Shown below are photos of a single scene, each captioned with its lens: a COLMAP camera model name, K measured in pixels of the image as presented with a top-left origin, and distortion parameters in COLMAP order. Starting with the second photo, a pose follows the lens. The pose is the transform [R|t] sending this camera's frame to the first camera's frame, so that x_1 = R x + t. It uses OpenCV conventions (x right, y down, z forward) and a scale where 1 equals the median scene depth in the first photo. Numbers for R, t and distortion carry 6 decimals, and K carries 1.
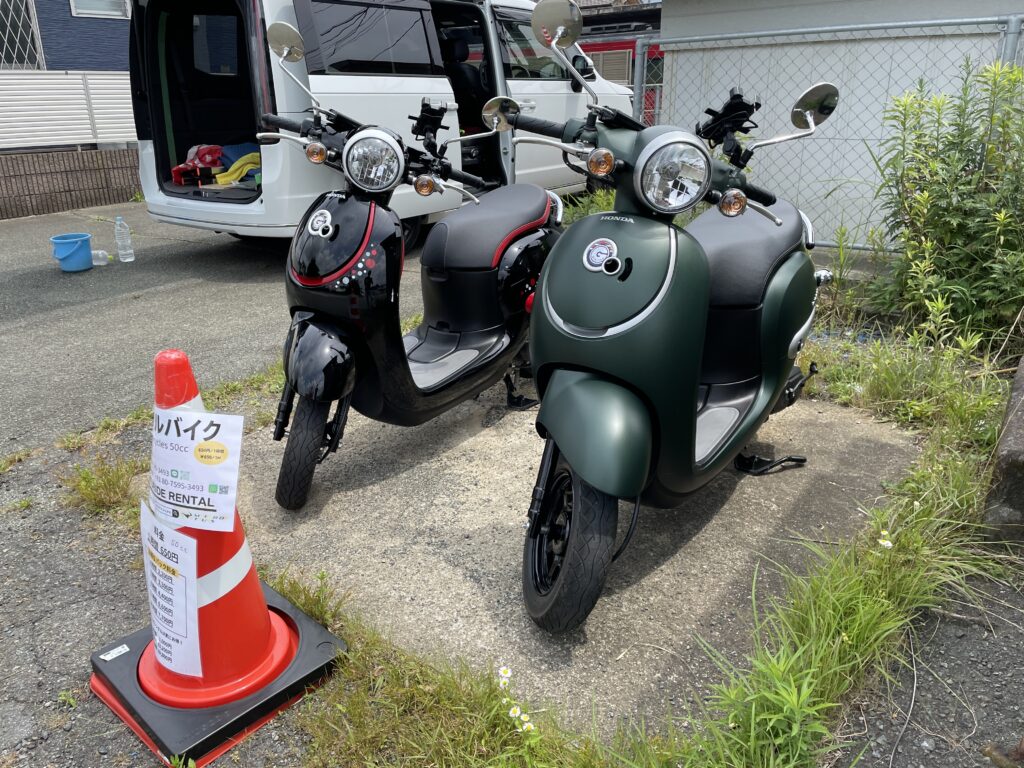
lens RADIAL K [[771.2, 0, 513.7], [0, 771.2, 386.2], [0, 0, 1]] dist [0.006709, -0.032914]
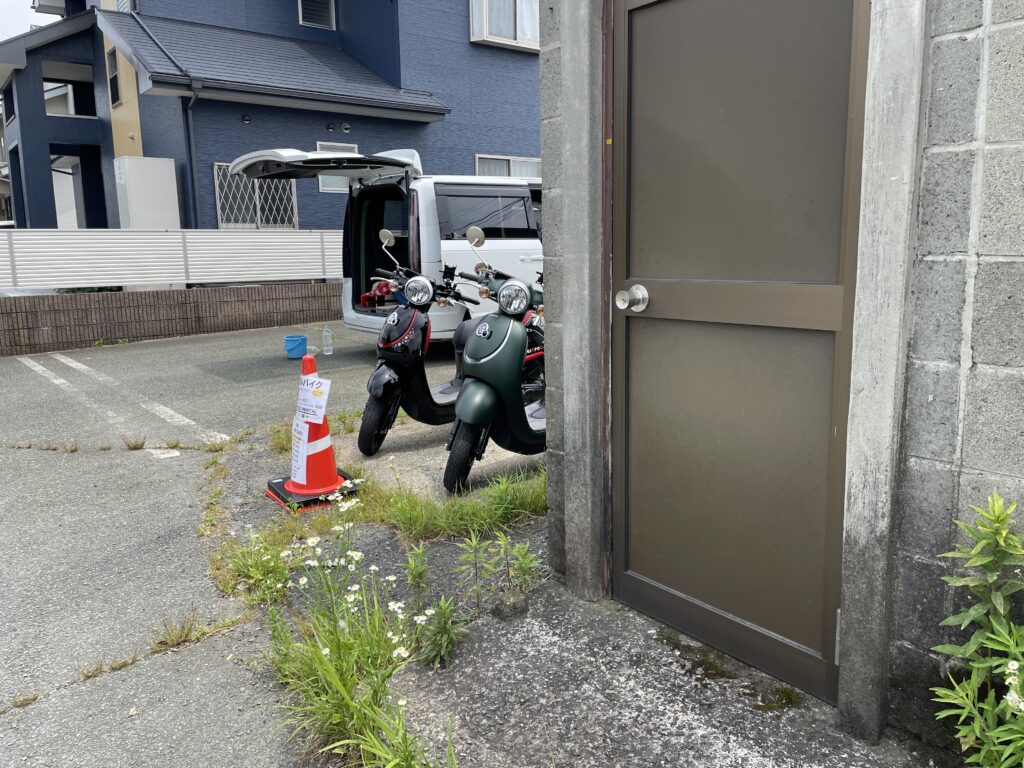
lens RADIAL K [[771.2, 0, 511.6], [0, 771.2, 380.9], [0, 0, 1]] dist [0.006709, -0.032914]
pose [[0.966695, 0.042631, -0.252357, 0.301758], [-0.085891, 0.982884, -0.162978, 0.136378], [0.241089, 0.179225, 0.953810, -0.454169]]
